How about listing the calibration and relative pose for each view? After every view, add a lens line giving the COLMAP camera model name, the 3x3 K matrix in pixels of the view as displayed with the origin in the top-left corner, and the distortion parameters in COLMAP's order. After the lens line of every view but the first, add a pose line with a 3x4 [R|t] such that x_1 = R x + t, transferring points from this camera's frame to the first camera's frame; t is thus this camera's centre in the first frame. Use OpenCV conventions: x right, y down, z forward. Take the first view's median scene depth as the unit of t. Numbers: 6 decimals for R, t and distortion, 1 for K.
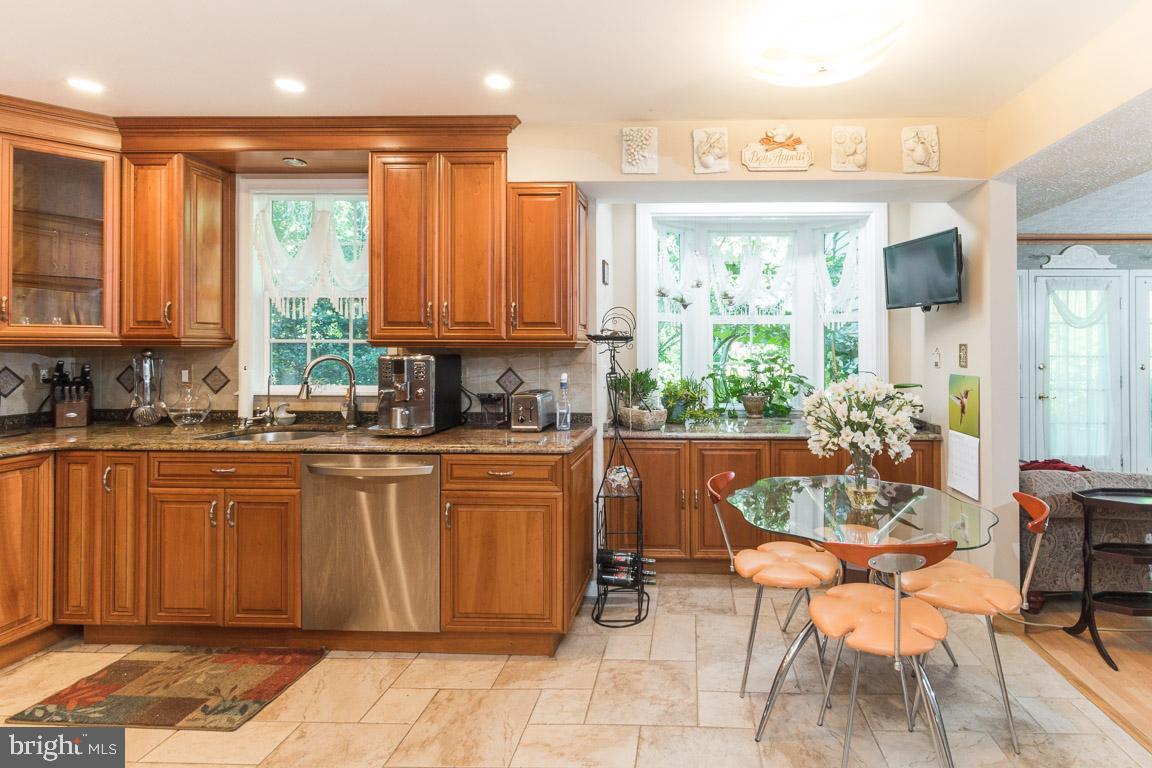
lens RADIAL K [[565.2, 0, 683.6], [0, 565.2, 347.9], [0, 0, 1]] dist [0.009124, -0.003040]
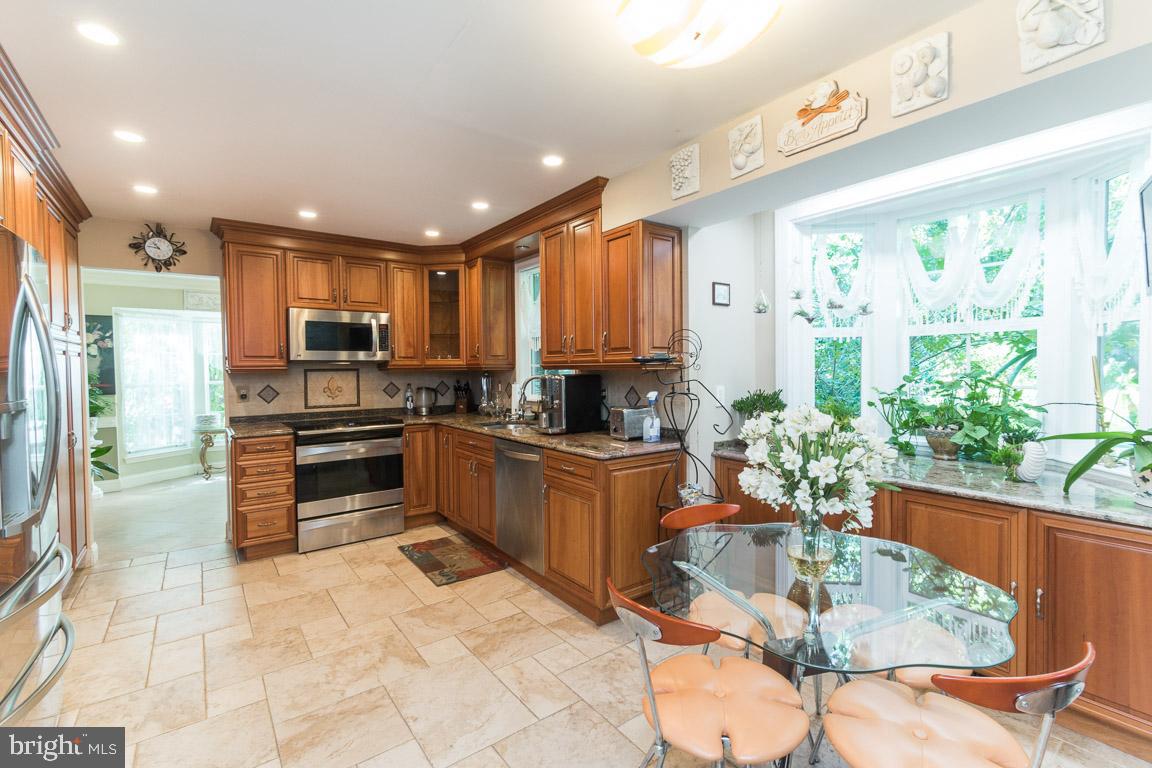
lens RADIAL K [[517.4, 0, 565.9], [0, 517.4, 385.1], [0, 0, 1]] dist [0.004294, -0.002166]
pose [[0.598067, 0.017544, -0.801254, 0.536801], [0.010544, 0.999502, 0.029754, -0.000673], [0.801377, -0.026243, 0.597584, 0.268733]]
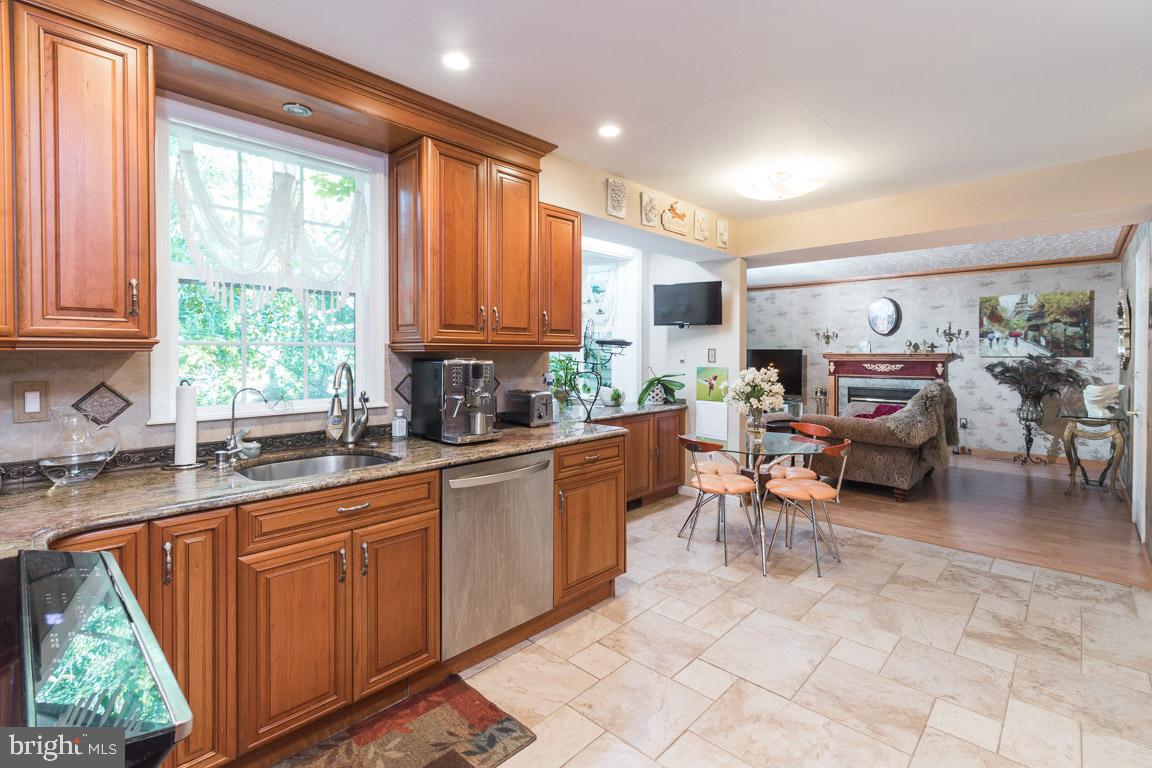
lens RADIAL K [[517.4, 0, 605.0], [0, 517.4, 365.1], [0, 0, 1]] dist [0.004294, -0.002166]
pose [[0.655370, -0.022076, 0.754986, -1.001524], [0.002042, 0.999621, 0.027456, -0.001732], [-0.755306, -0.016452, 0.655166, 0.238583]]
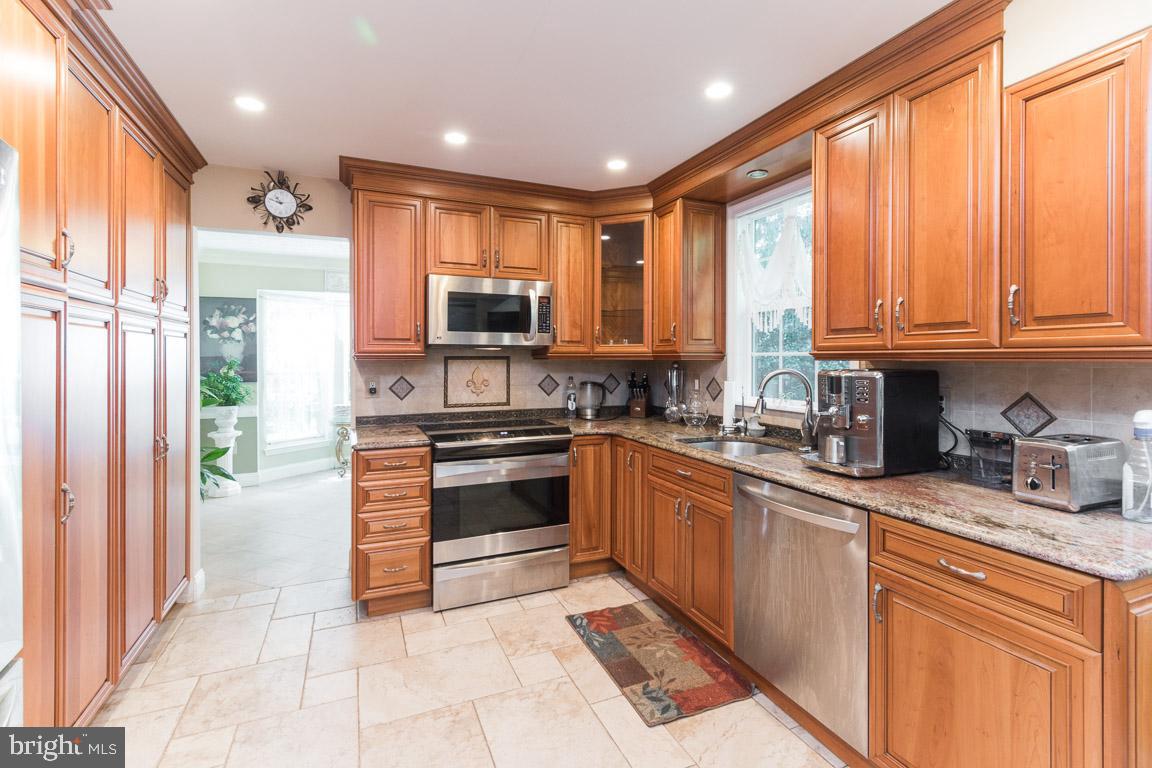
lens RADIAL K [[517.4, 0, 560.1], [0, 517.4, 362.6], [0, 0, 1]] dist [0.004294, -0.002166]
pose [[0.394590, 0.003865, -0.918849, 0.013865], [0.000812, 0.999989, 0.004555, -0.001735], [0.918857, -0.002544, 0.394583, 0.344557]]
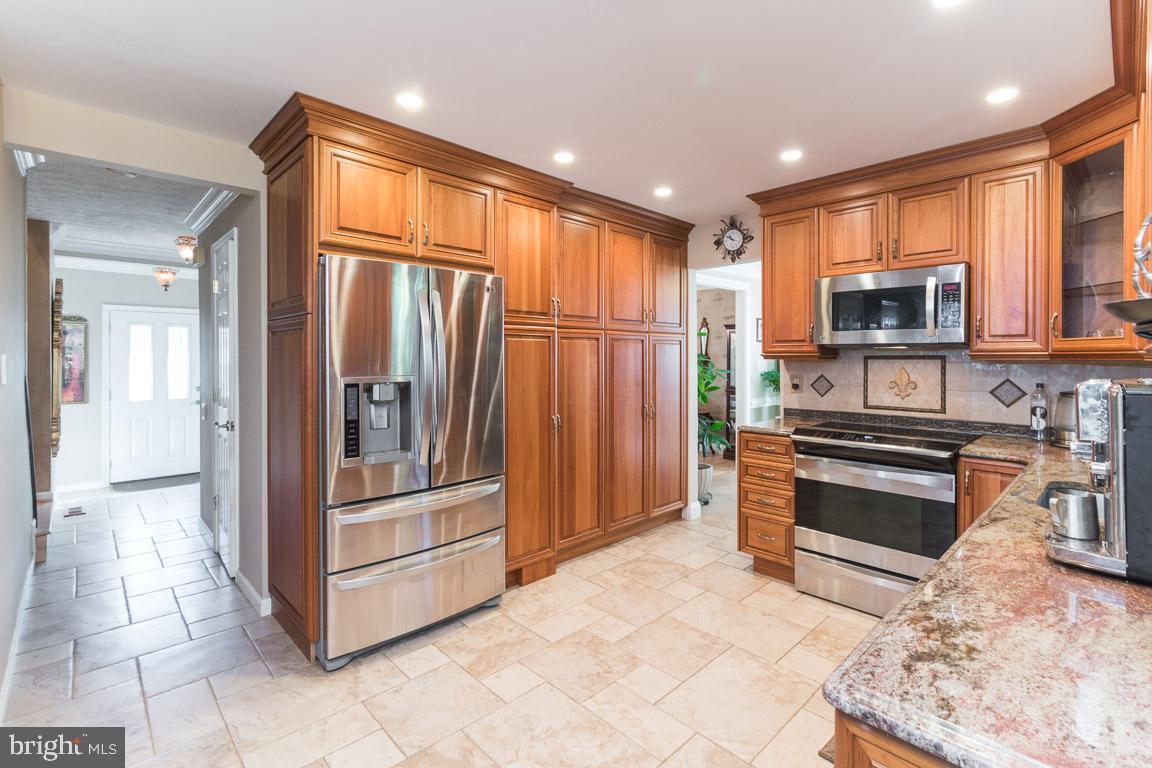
lens RADIAL K [[517.4, 0, 593.5], [0, 517.4, 362.2], [0, 0, 1]] dist [0.004294, -0.002166]
pose [[-0.703745, 0.001260, -0.710452, 0.075823], [-0.005056, 0.999964, 0.006781, -0.001031], [0.710435, 0.008364, -0.703713, 0.982504]]
